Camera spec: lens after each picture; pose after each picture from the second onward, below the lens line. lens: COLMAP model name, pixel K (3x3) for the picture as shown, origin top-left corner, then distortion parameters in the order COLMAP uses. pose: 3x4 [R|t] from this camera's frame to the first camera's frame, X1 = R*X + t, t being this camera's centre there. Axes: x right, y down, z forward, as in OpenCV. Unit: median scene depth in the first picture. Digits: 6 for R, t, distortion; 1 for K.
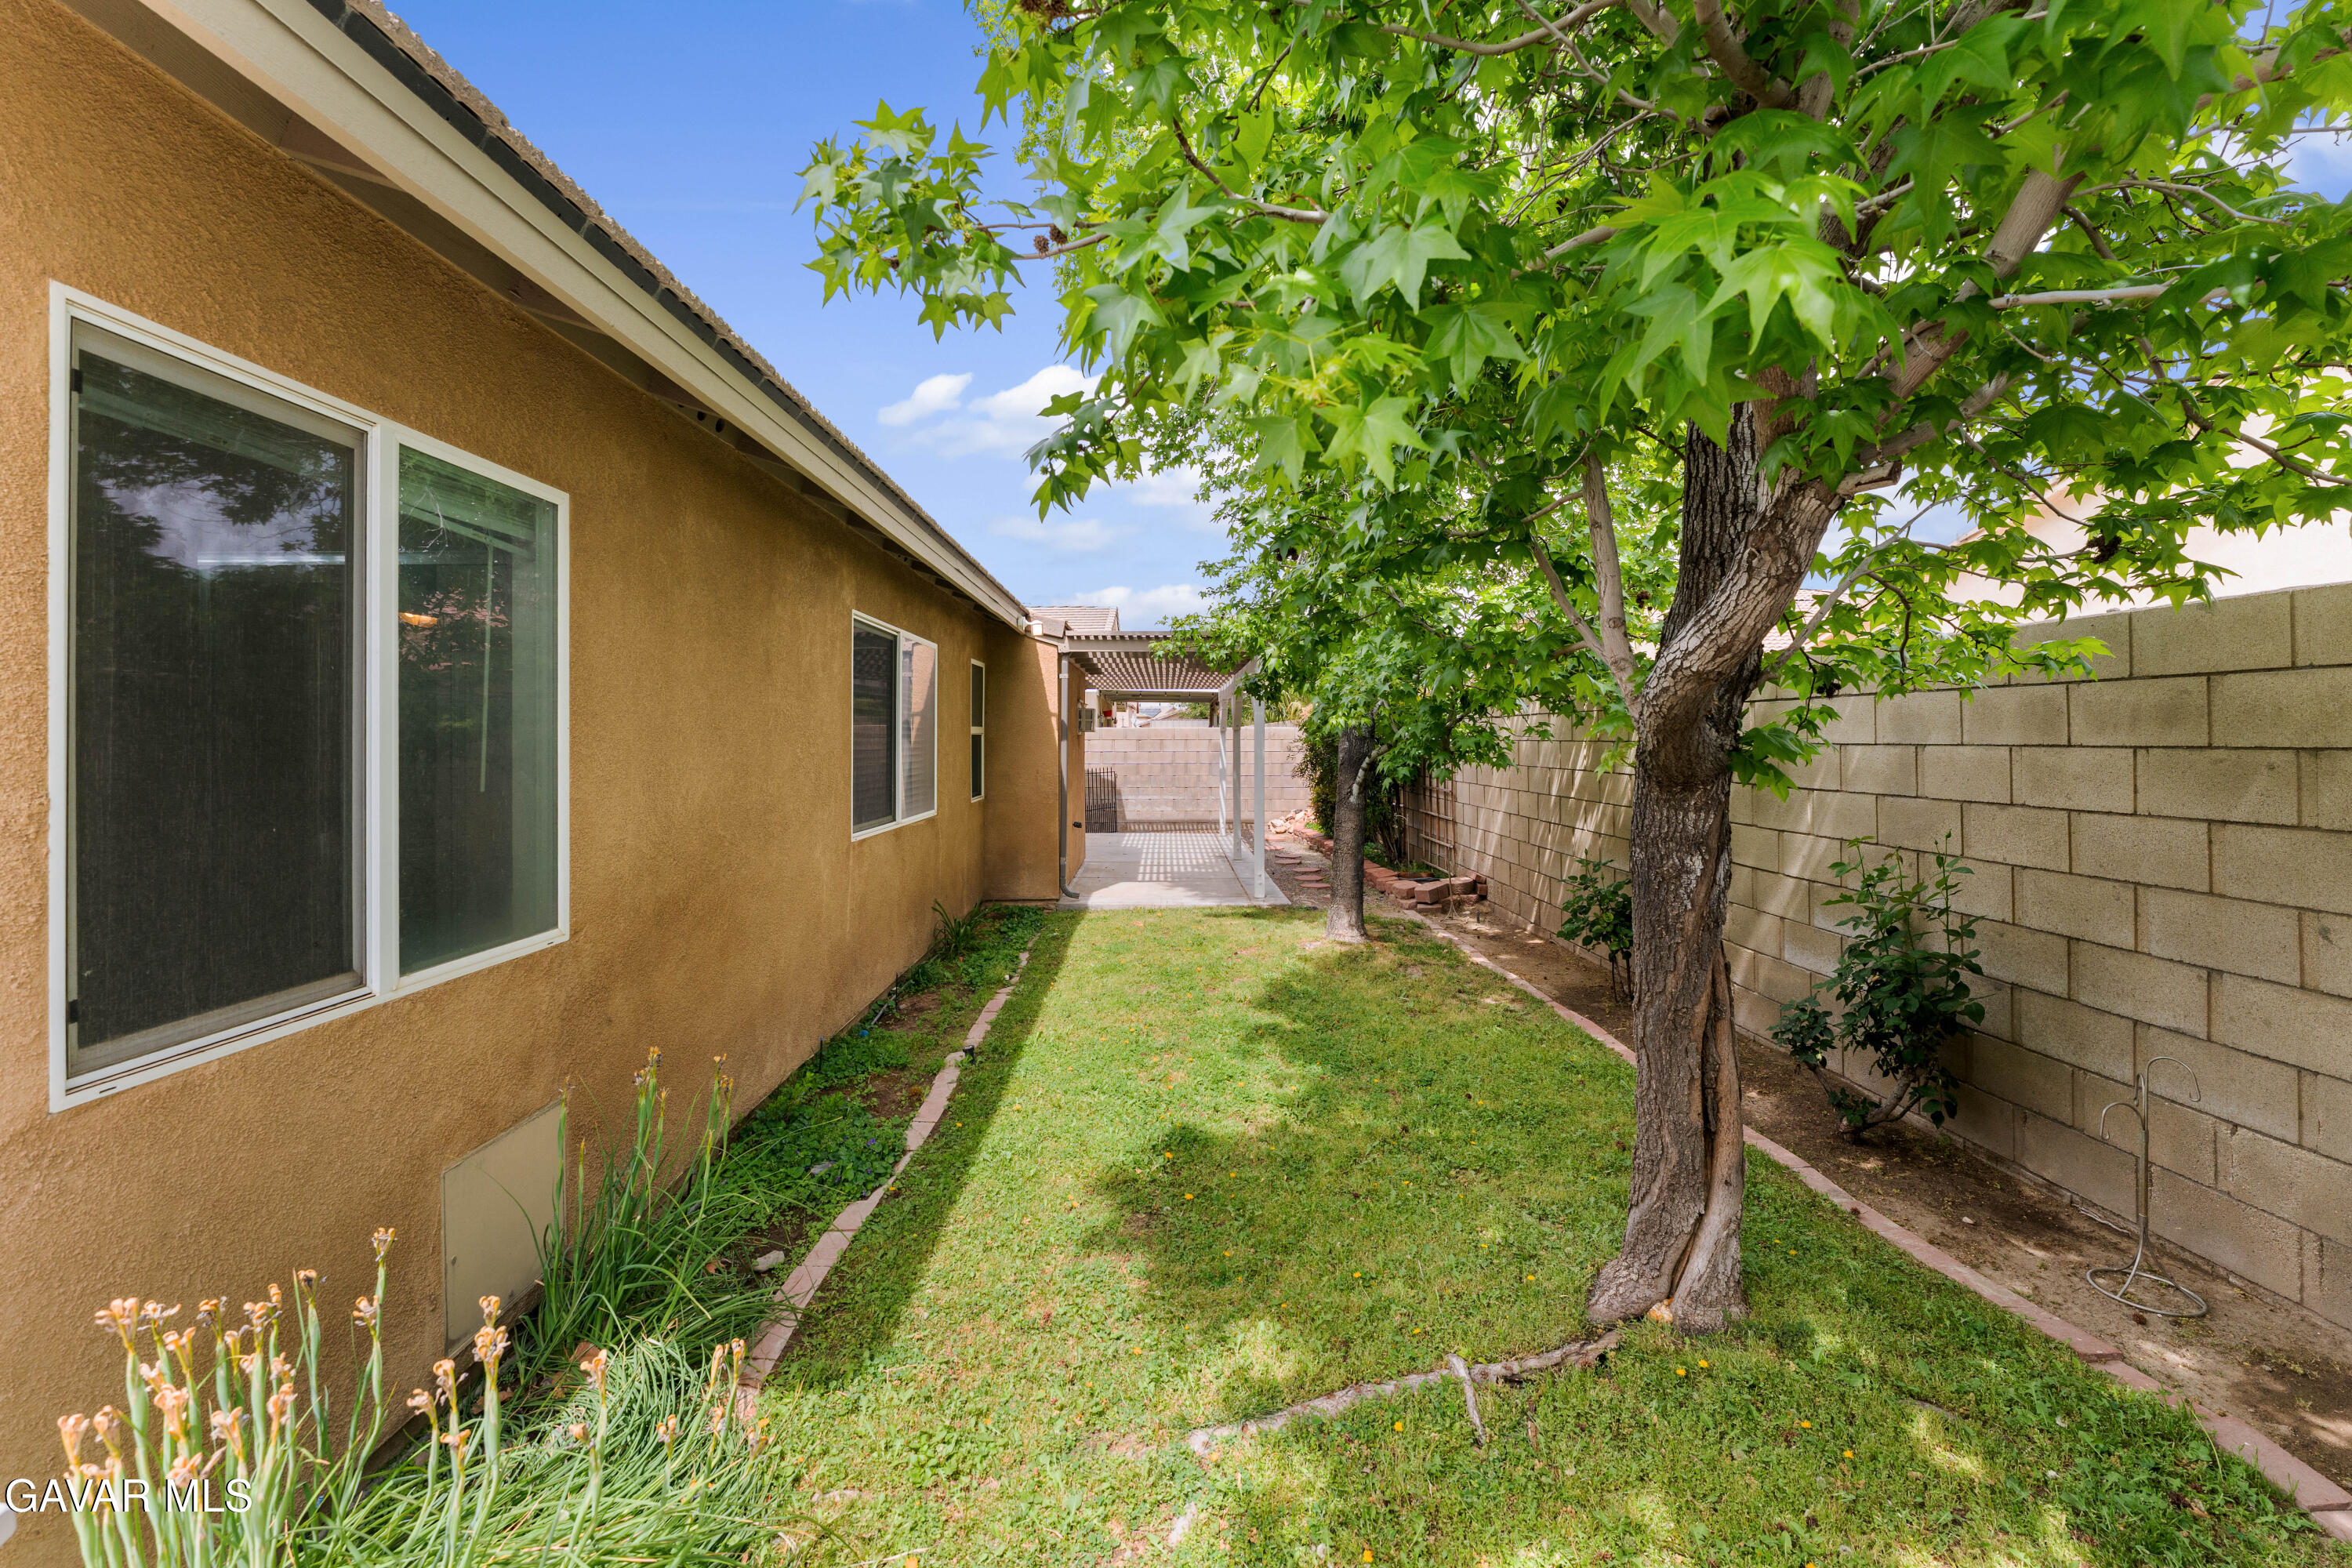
lens RADIAL K [[969.1, 0, 1182.5], [0, 969.1, 738.4], [0, 0, 1]] dist [-0.004479, 0.000142]
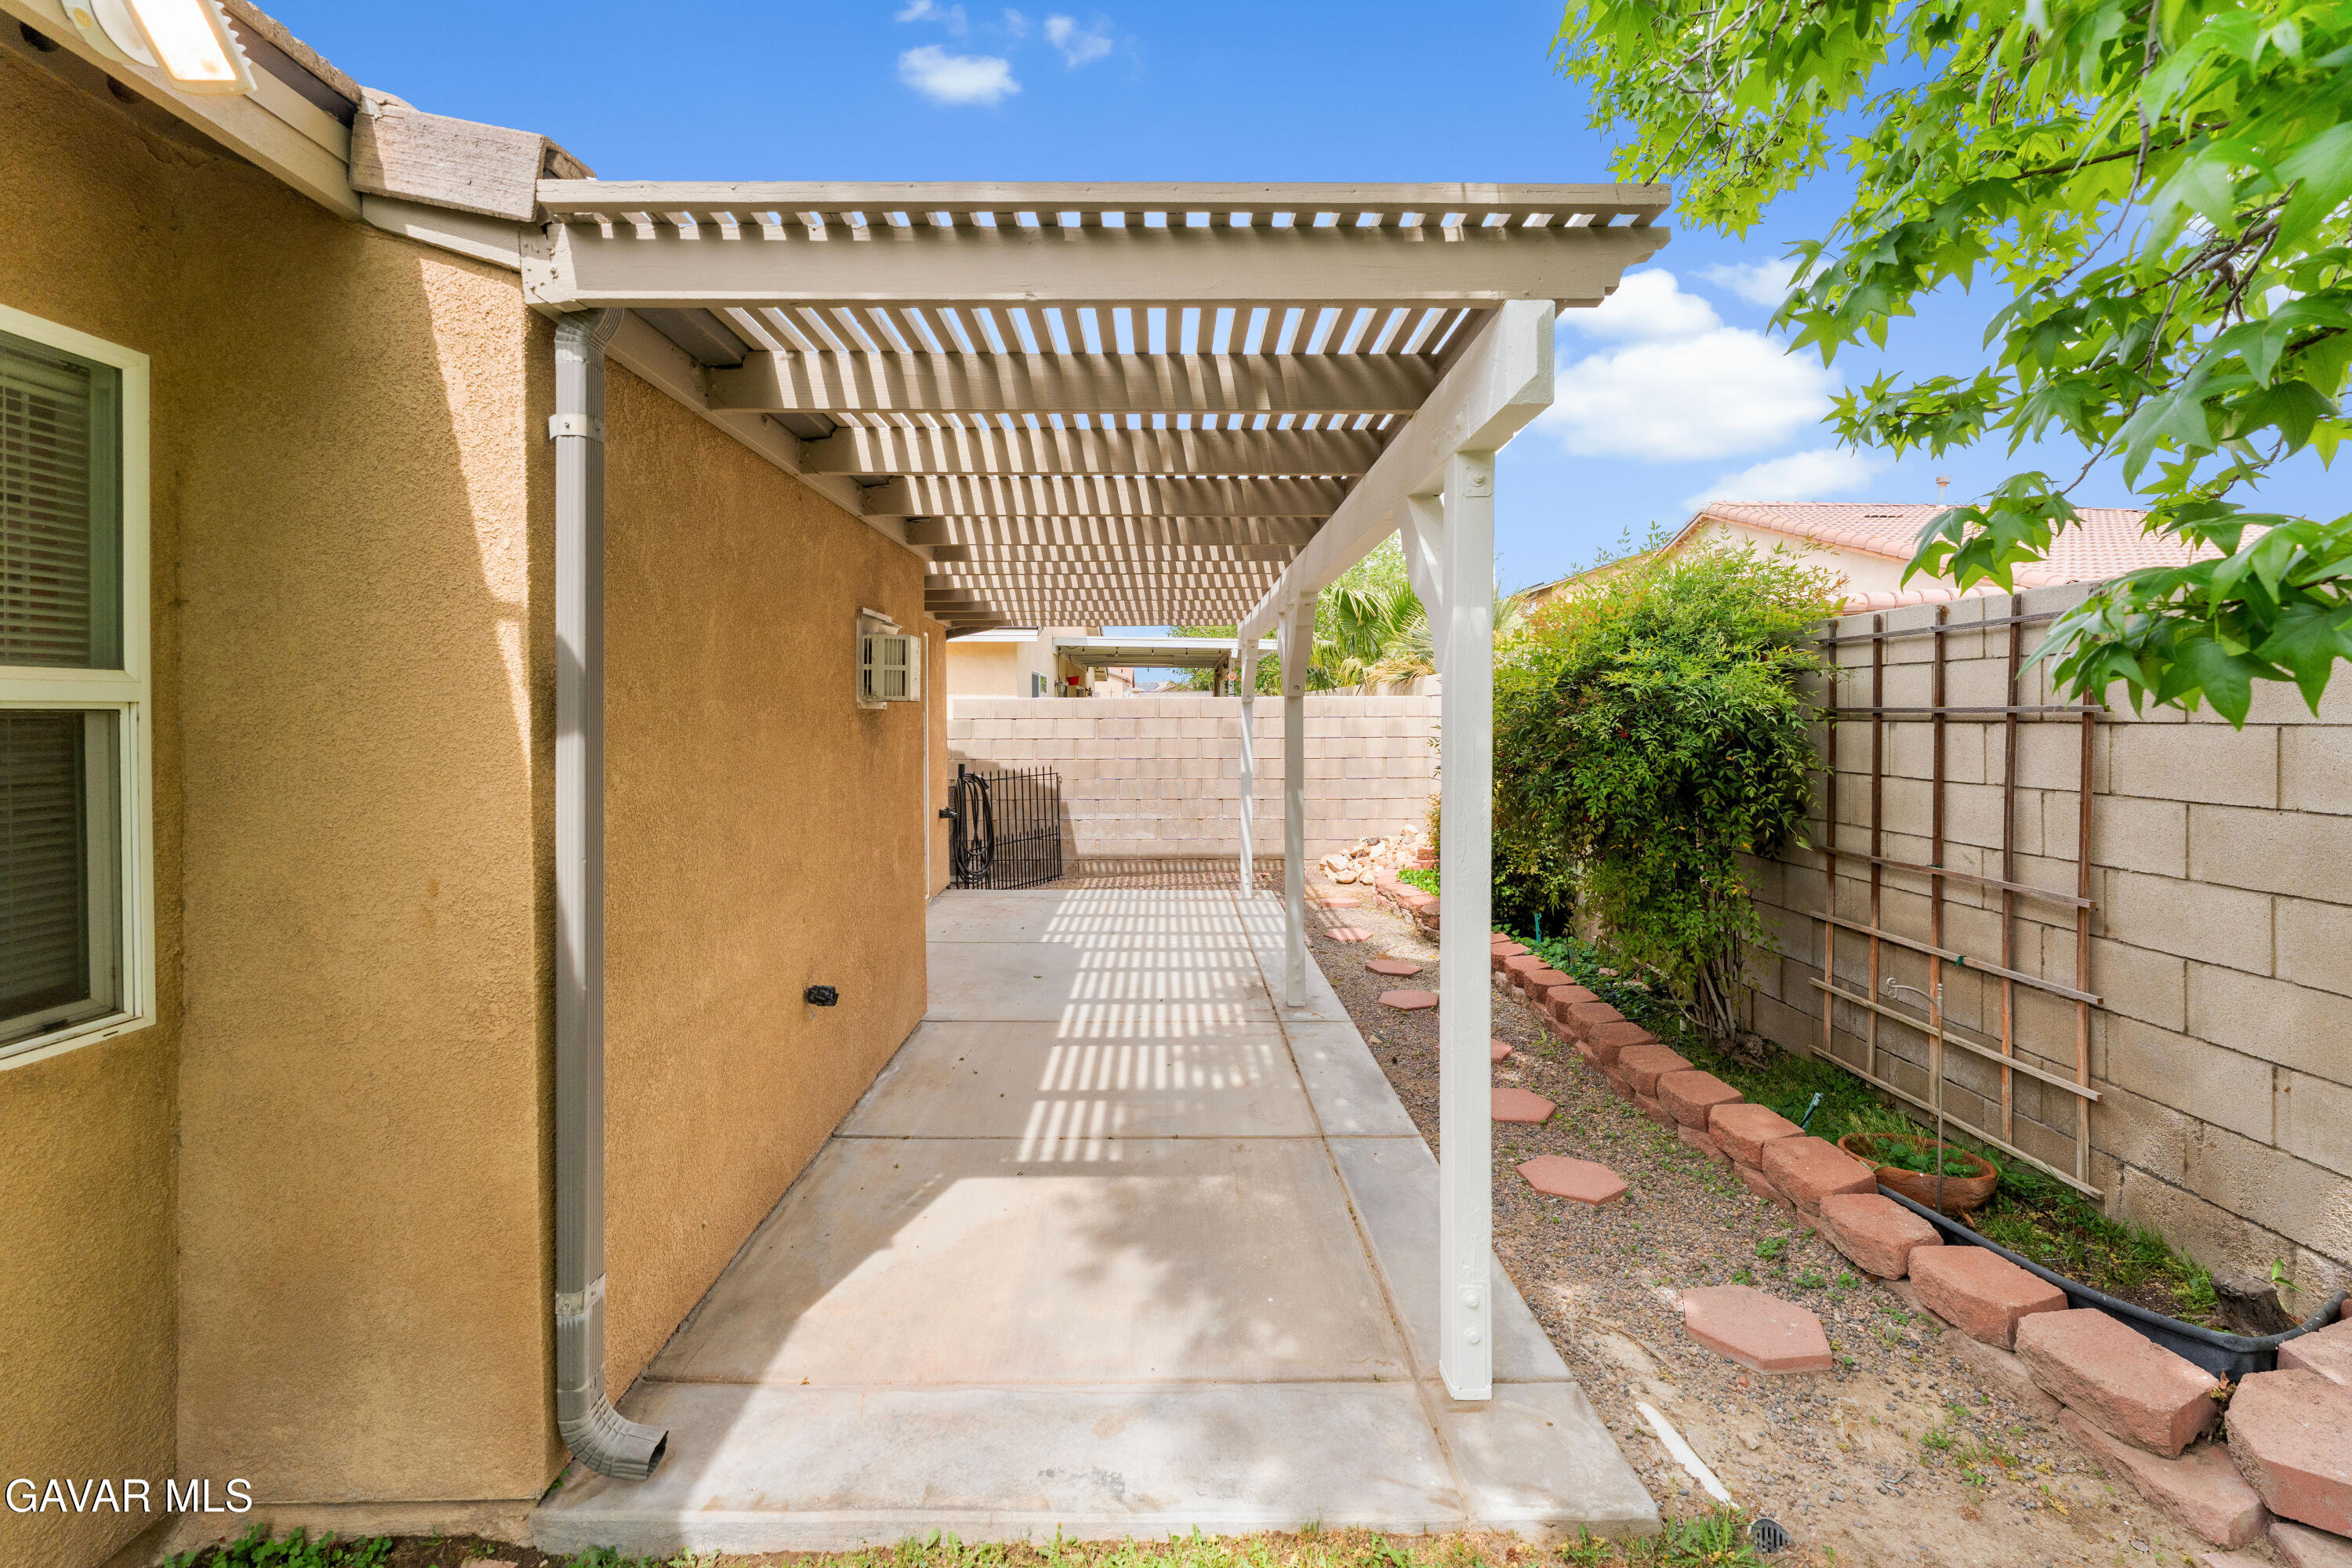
lens RADIAL K [[969.1, 0, 1171.5], [0, 969.1, 720.4], [0, 0, 1]] dist [-0.004479, 0.000142]
pose [[0.999947, 0.000183, -0.010257, 0.027458], [-0.000104, 0.999970, 0.007775, -0.008366], [0.010258, -0.007773, 0.999917, 2.435534]]
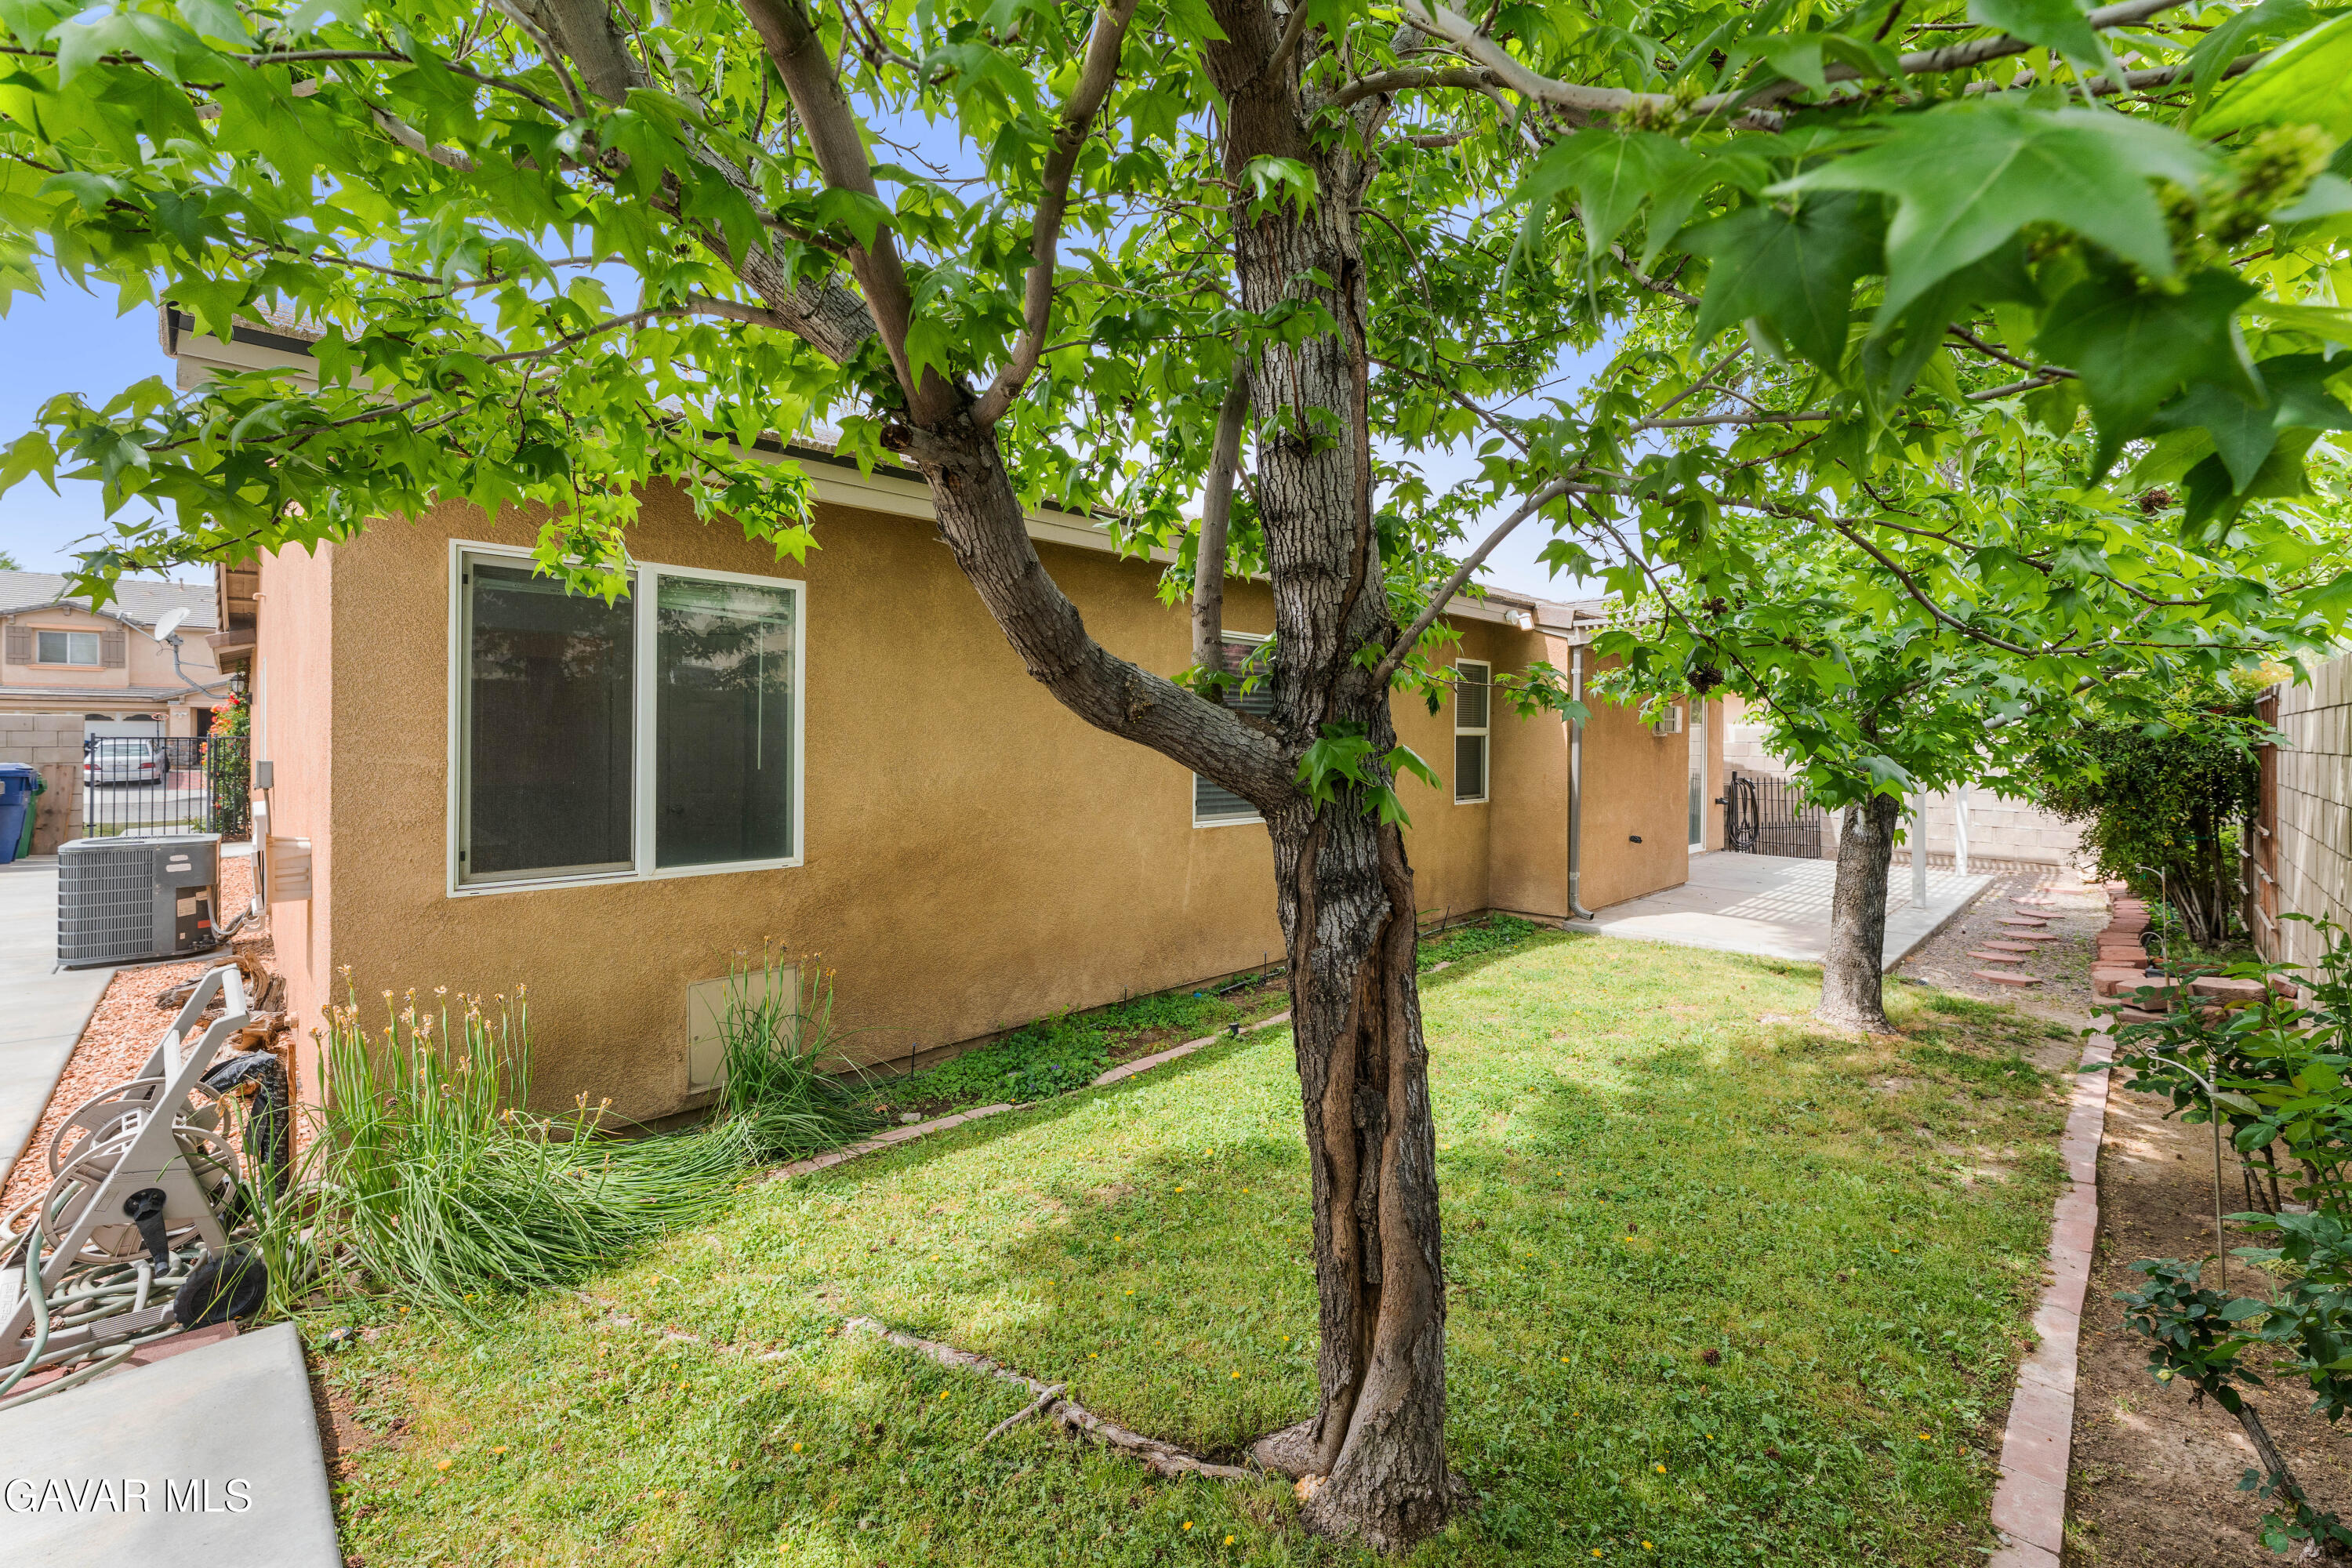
lens RADIAL K [[969.1, 0, 1167.6], [0, 969.1, 737.2], [0, 0, 1]] dist [-0.004479, 0.000142]
pose [[0.686488, 0.009418, -0.727080, 0.835278], [-0.008529, 0.999952, 0.004899, -0.011869], [0.727091, 0.002839, 0.686535, 0.323199]]
